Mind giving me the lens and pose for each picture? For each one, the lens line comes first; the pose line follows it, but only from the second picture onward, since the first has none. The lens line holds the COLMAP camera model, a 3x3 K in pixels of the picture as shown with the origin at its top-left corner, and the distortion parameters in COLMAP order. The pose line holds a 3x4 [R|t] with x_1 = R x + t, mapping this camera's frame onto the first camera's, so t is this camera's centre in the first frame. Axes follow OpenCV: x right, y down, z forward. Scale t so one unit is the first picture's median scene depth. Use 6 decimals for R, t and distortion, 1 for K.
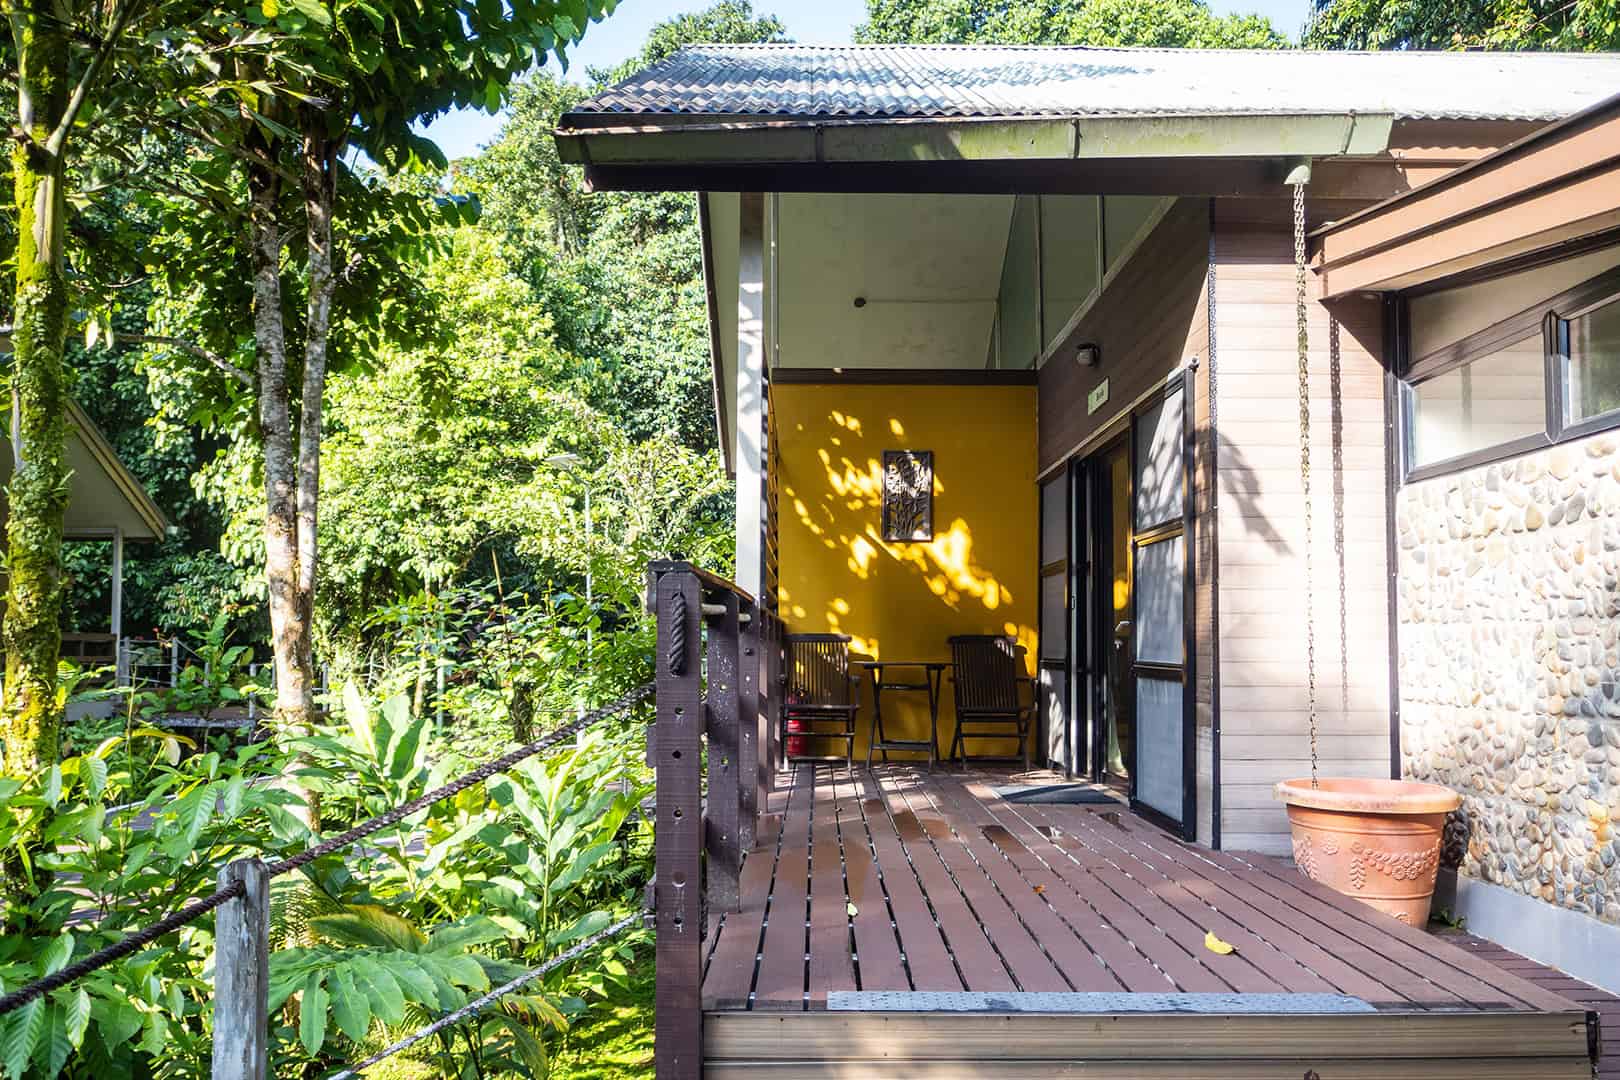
lens RADIAL K [[1141.9, 0, 807.6], [0, 1141.9, 591.8], [0, 0, 1]] dist [-0.012967, -0.003595]
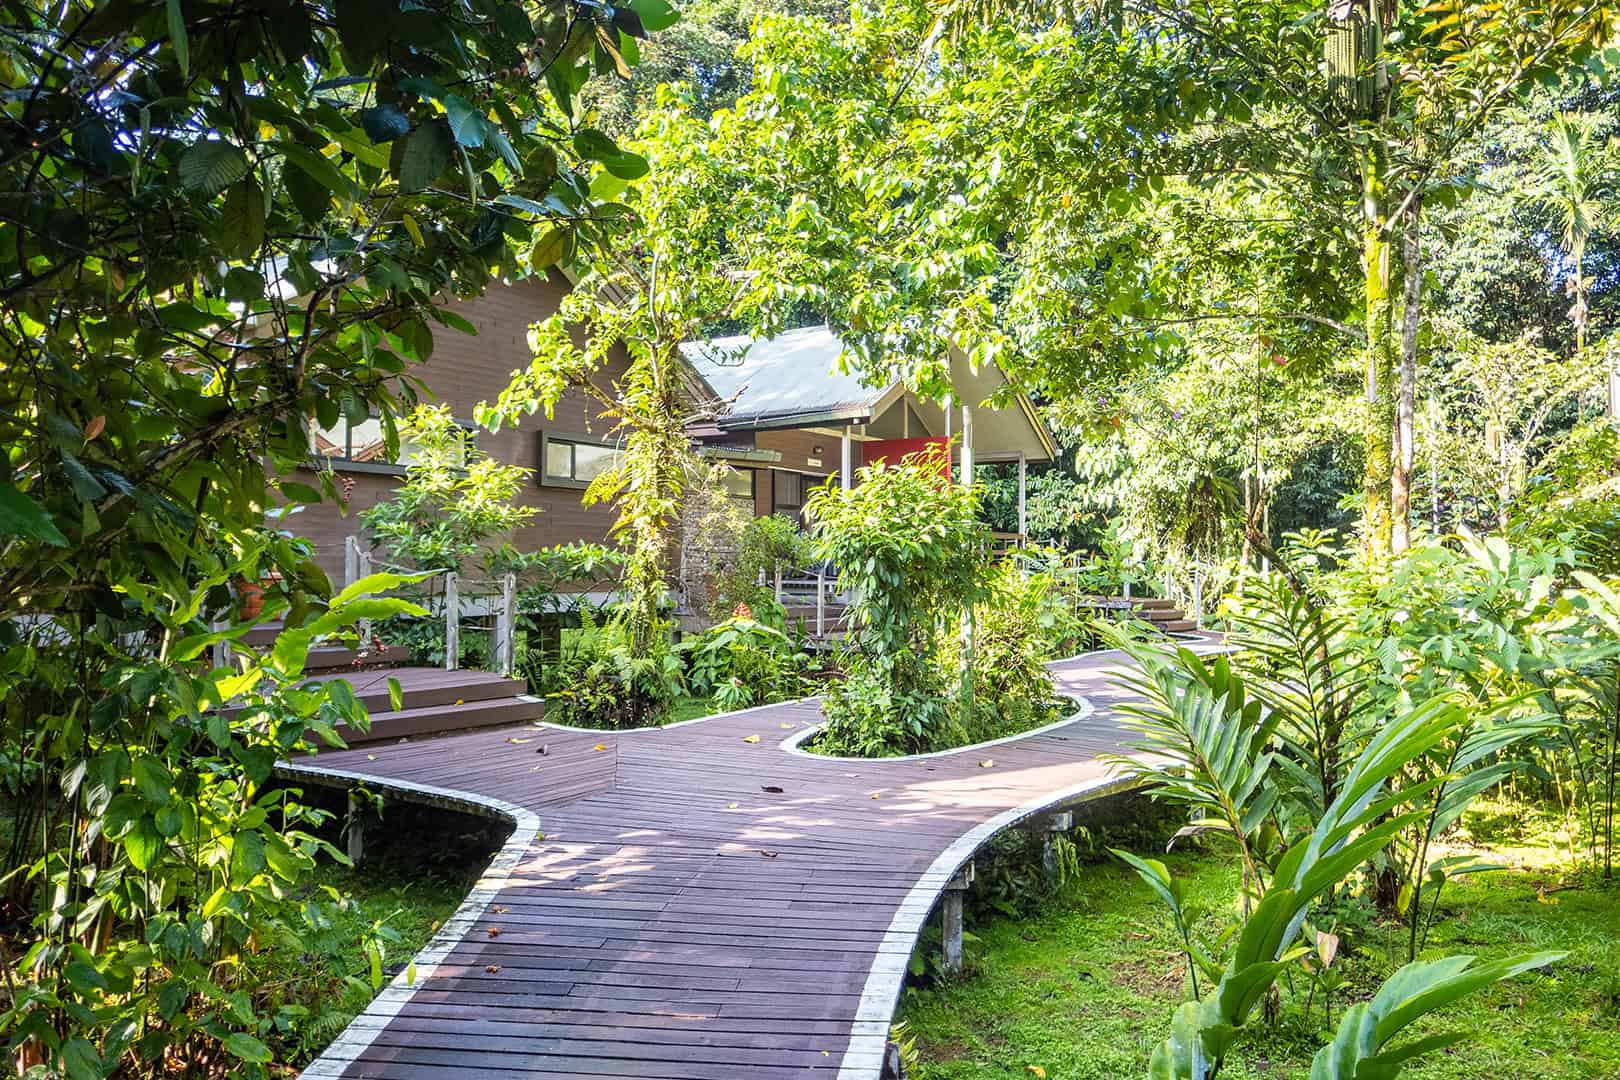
lens RADIAL K [[1140.9, 0, 810.0], [0, 1140.9, 540.0], [0, 0, 1]] dist [-0.015876, 0.000329]
pose [[0.828109, -0.006711, -0.560527, -0.073345], [0.020907, 0.999602, 0.018920, 0.013032], [0.560177, -0.027386, 0.827920, -0.201892]]
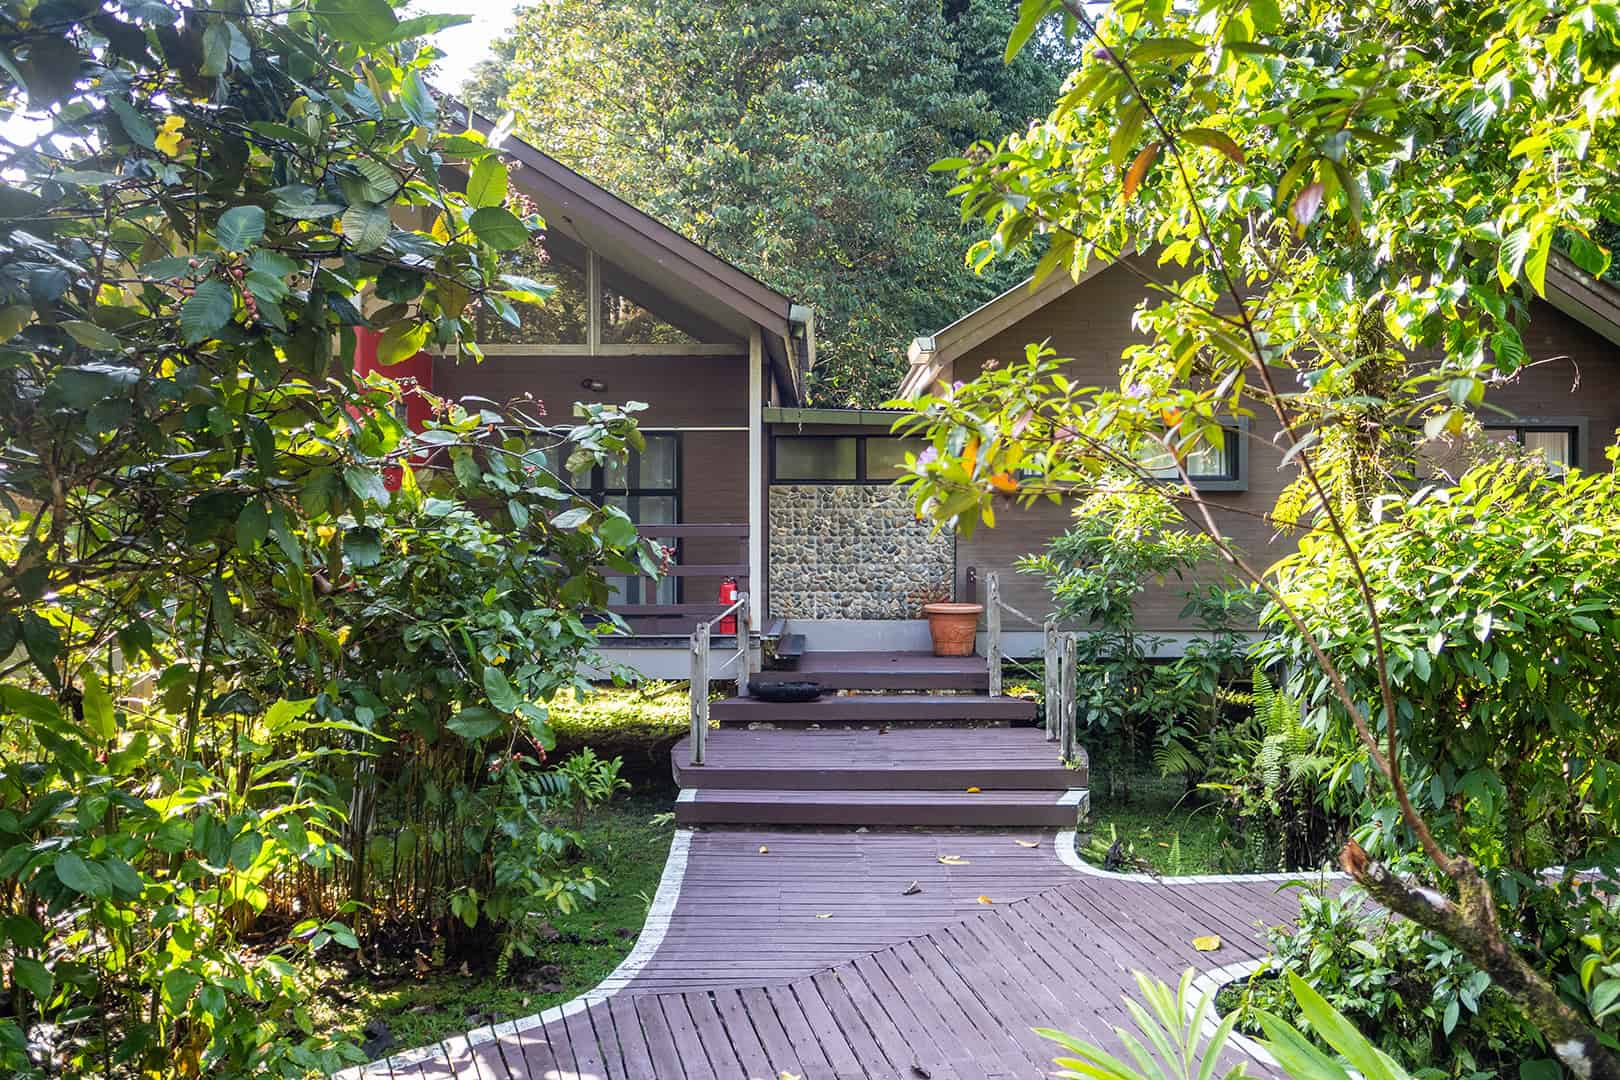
lens RADIAL K [[1159.6, 0, 810.7], [0, 1159.6, 521.4], [0, 0, 1]] dist [-0.018024, 0.003953]
pose [[0.004259, -0.010441, -0.999936, -0.062947], [0.048420, 0.998775, -0.010223, -0.004115], [0.998818, -0.048374, 0.004760, 0.055311]]
